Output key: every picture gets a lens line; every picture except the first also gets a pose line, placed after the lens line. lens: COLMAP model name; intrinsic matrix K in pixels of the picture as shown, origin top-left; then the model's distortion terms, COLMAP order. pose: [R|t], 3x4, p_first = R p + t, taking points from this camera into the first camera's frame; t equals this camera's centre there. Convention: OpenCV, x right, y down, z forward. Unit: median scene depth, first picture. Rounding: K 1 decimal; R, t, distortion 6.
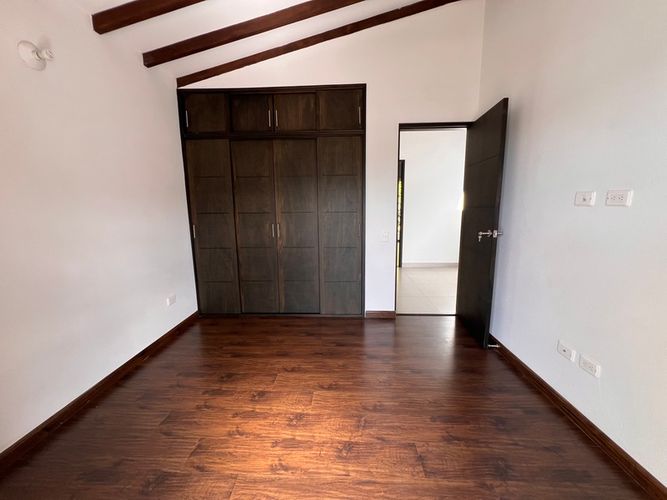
lens RADIAL K [[266.5, 0, 332.5], [0, 266.5, 247.0], [0, 0, 1]] dist [-0.000483, -0.000631]
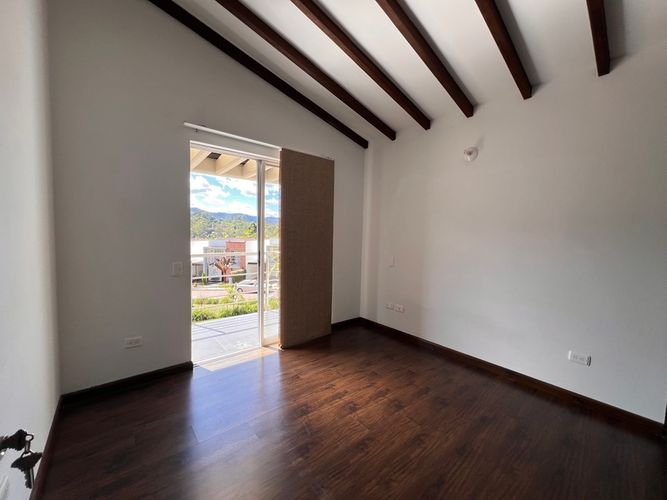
lens RADIAL K [[266.5, 0, 332.7], [0, 266.5, 251.0], [0, 0, 1]] dist [-0.000483, -0.000631]
pose [[-0.743965, 0.036206, -0.667237, 0.697017], [-0.120109, 0.975023, 0.186828, -0.261485], [0.657336, 0.219134, -0.721034, 1.600602]]
